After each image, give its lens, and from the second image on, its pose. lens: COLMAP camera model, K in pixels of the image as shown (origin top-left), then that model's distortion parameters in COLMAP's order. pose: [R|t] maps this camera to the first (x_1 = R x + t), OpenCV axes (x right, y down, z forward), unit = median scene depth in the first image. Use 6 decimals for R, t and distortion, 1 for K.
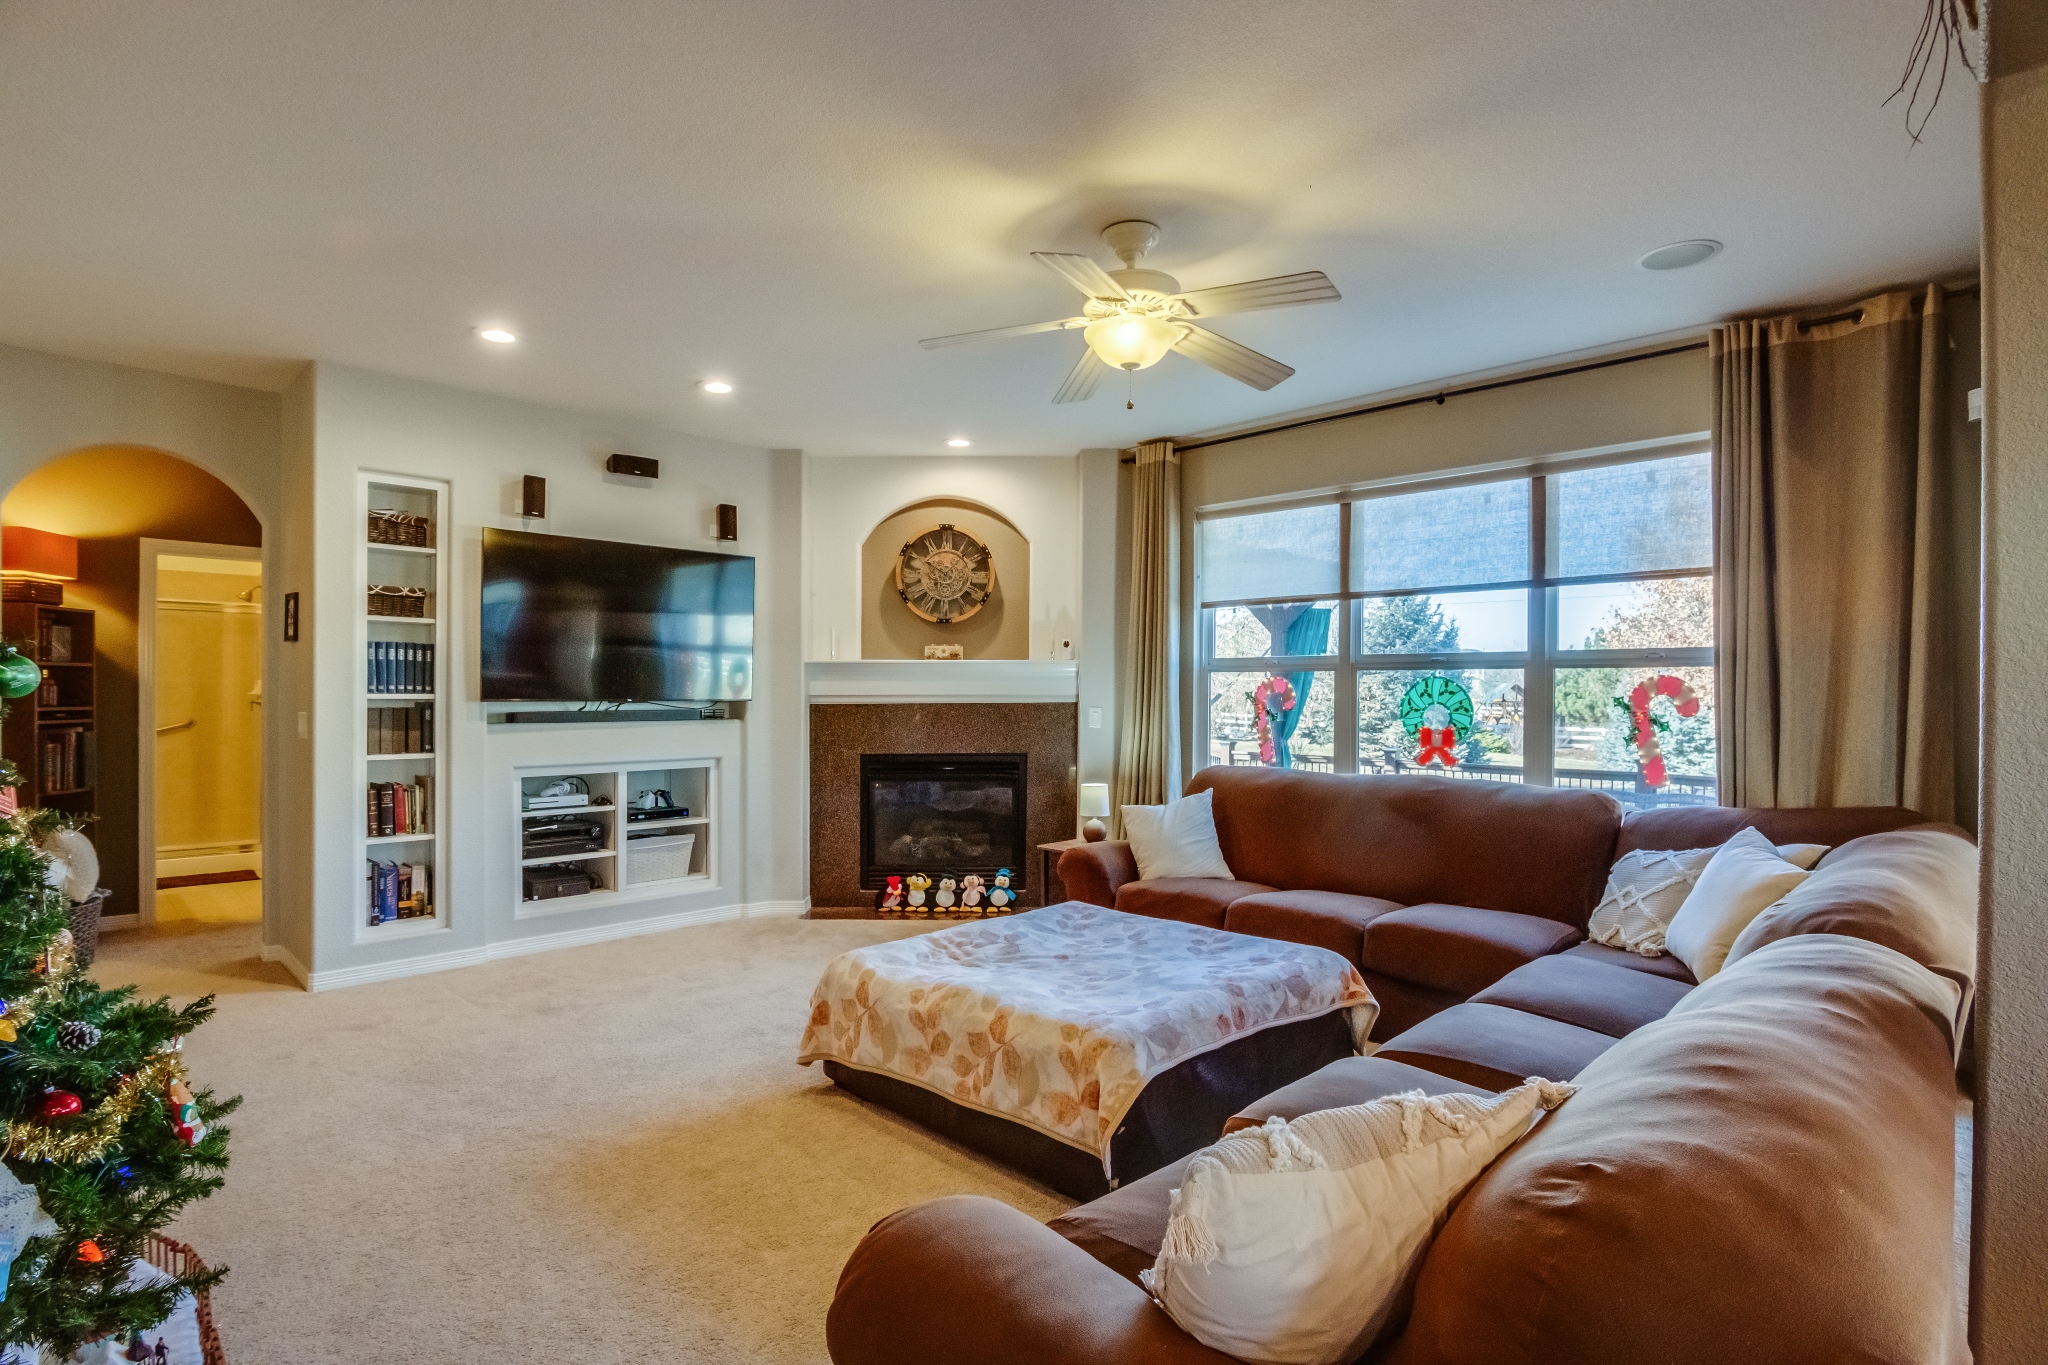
lens RADIAL K [[1038.9, 0, 1024.4], [0, 1038.9, 682.3], [0, 0, 1]] dist [-0.029517, 0.002191]
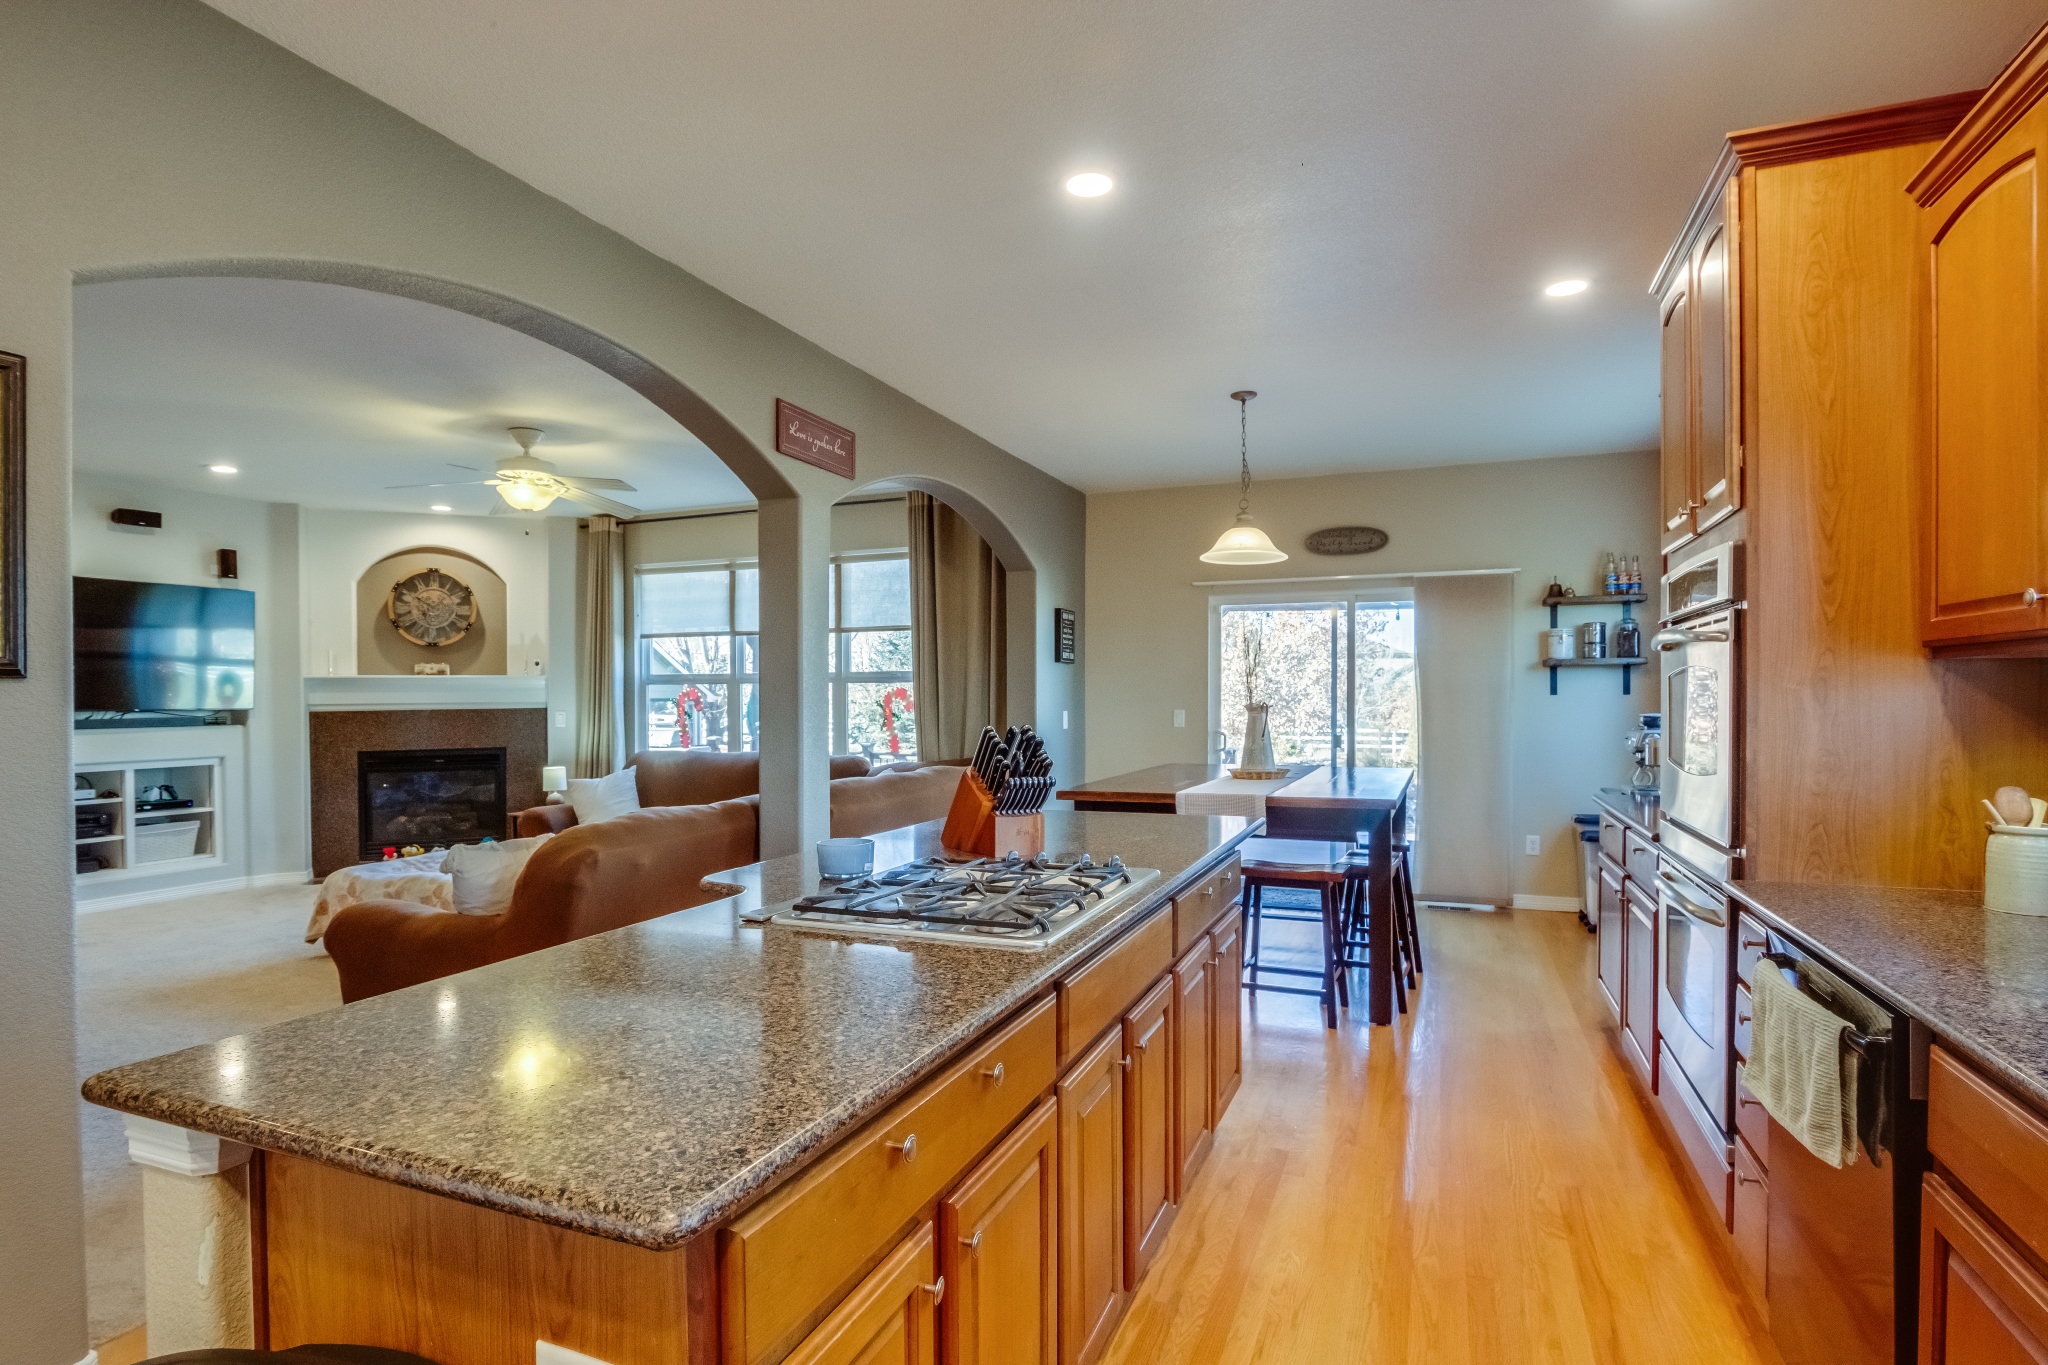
lens RADIAL K [[1038.9, 0, 1032.4], [0, 1038.9, 706.6], [0, 0, 1]] dist [-0.029517, 0.002191]
pose [[0.916049, -0.011738, 0.400896, 0.094515], [0.004208, 0.999798, 0.019657, -0.005553], [-0.401045, -0.016319, 0.915913, -0.467975]]
